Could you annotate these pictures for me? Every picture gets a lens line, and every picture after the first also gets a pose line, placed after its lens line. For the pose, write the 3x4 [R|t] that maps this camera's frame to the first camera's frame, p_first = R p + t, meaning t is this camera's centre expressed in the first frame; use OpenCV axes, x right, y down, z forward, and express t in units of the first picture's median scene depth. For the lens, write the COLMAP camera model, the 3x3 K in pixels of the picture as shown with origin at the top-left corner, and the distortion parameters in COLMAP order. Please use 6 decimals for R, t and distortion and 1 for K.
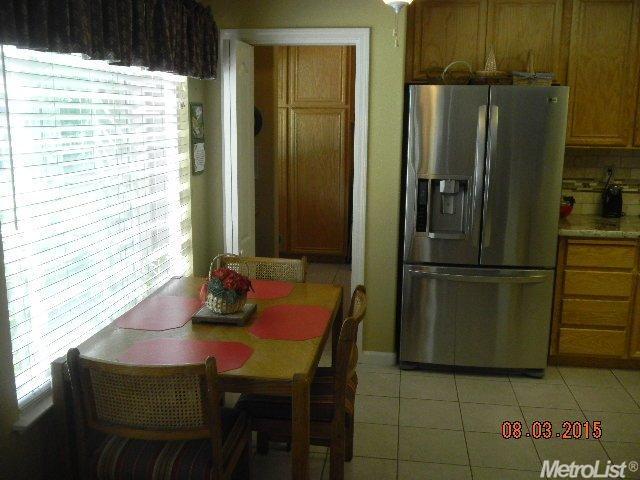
lens RADIAL K [[631.2, 0, 320.0], [0, 631.2, 240.0], [0, 0, 1]] dist [-0.029714, 0.004737]
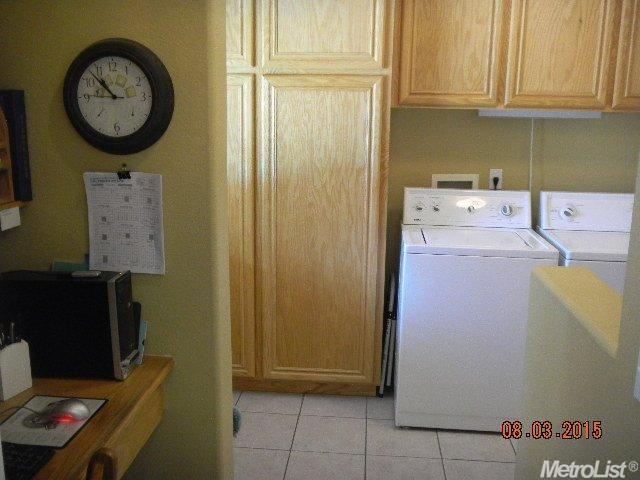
lens RADIAL K [[631.2, 0, 320.0], [0, 631.2, 240.0], [0, 0, 1]] dist [-0.029714, 0.004737]
pose [[0.999025, -0.004544, 0.043904, -0.024201], [0.003943, 0.999897, 0.013769, -0.094648], [-0.043962, -0.013583, 0.998941, 0.534082]]
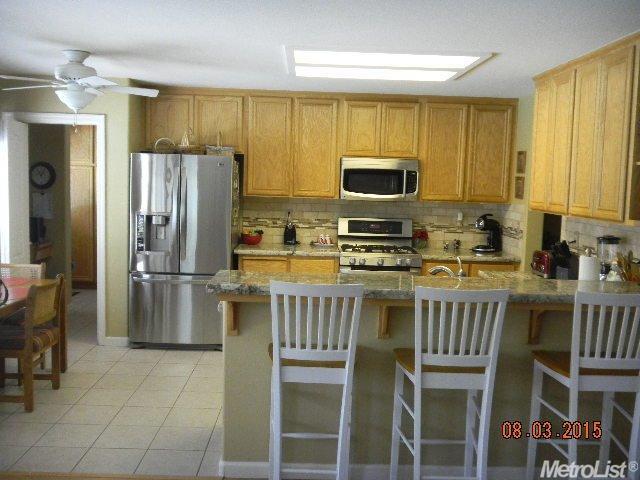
lens RADIAL K [[631.2, 0, 320.0], [0, 631.2, 240.0], [0, 0, 1]] dist [-0.029714, 0.004737]
pose [[0.987632, 0.006315, 0.156664, 0.343485], [0.008474, 0.995578, -0.093555, 0.103101], [-0.156562, 0.093725, 0.983211, -0.515558]]
